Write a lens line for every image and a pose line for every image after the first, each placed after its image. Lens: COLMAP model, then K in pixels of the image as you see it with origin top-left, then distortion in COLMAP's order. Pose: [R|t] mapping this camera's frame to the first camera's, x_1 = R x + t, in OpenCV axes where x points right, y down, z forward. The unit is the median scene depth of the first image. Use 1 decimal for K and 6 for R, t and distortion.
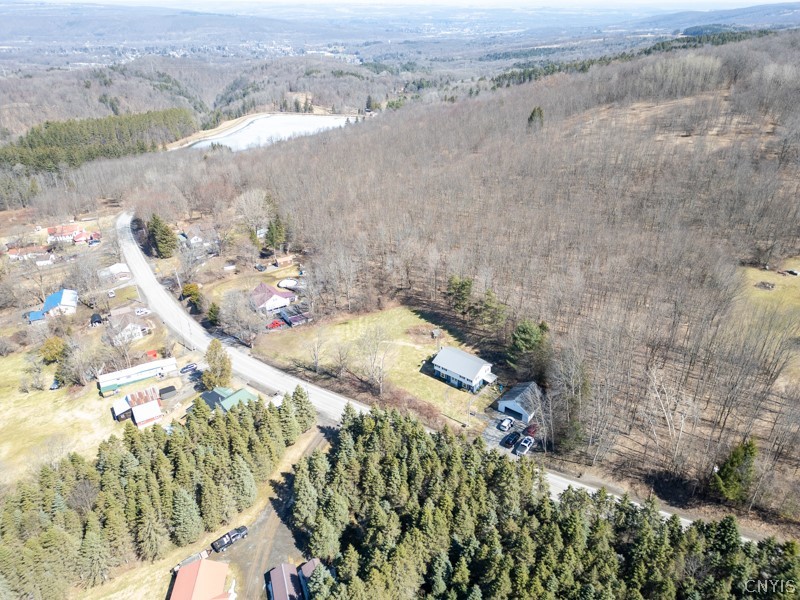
lens RADIAL K [[552.6, 0, 400.0], [0, 552.6, 300.0], [0, 0, 1]] dist [0.088796, -0.079539]
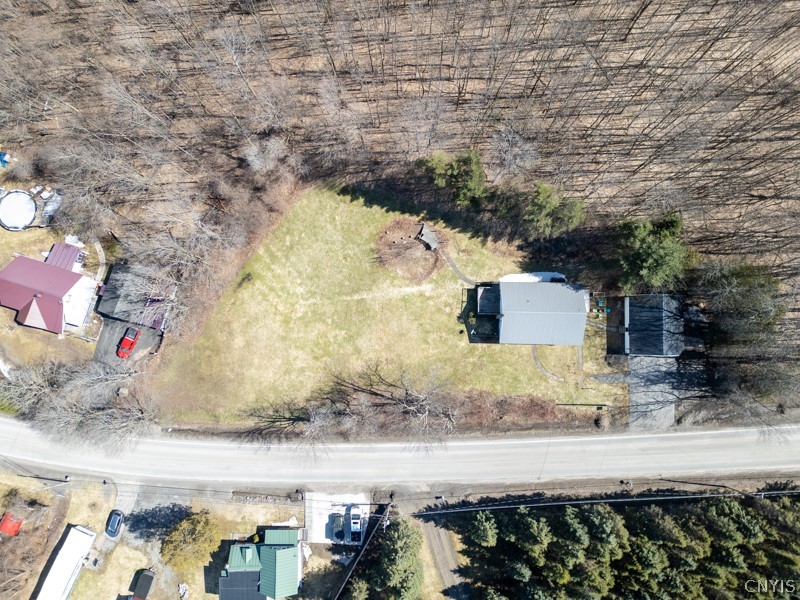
lens RADIAL K [[552.6, 0, 400.0], [0, 552.6, 300.0], [0, 0, 1]] dist [0.088796, -0.079539]
pose [[0.782171, -0.621836, 0.039094, -0.005887], [0.301888, 0.433120, 0.849277, -0.125771], [-0.545044, -0.652477, 0.526499, 0.215436]]
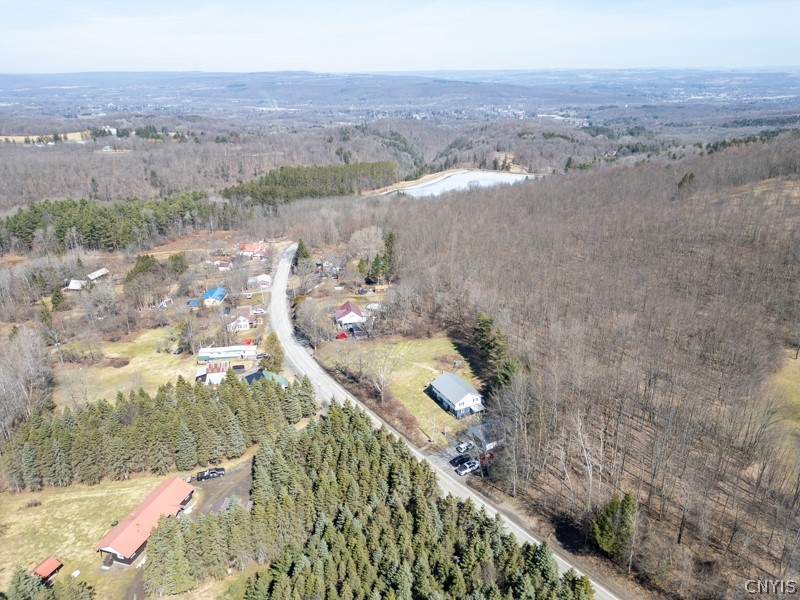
lens RADIAL K [[552.6, 0, 400.0], [0, 552.6, 300.0], [0, 0, 1]] dist [0.088796, -0.079539]
pose [[0.924255, 0.139791, -0.355263, 0.103454], [-0.173556, 0.982686, -0.064852, 0.008792], [0.340046, 0.121598, 0.932514, -0.019495]]
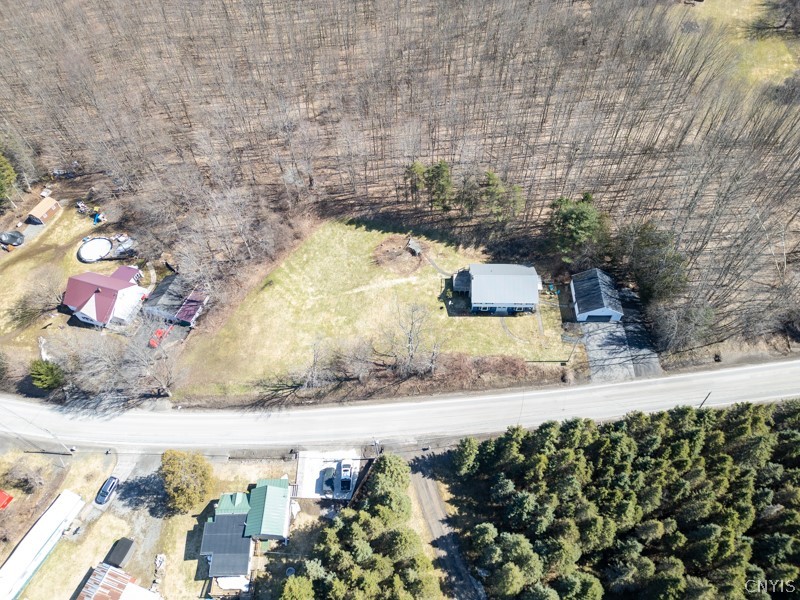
lens RADIAL K [[552.6, 0, 400.0], [0, 552.6, 300.0], [0, 0, 1]] dist [0.088796, -0.079539]
pose [[0.784646, -0.505408, 0.359018, -0.078270], [0.294831, 0.813648, 0.501050, -0.080400], [-0.545349, -0.287297, 0.787436, 0.131533]]
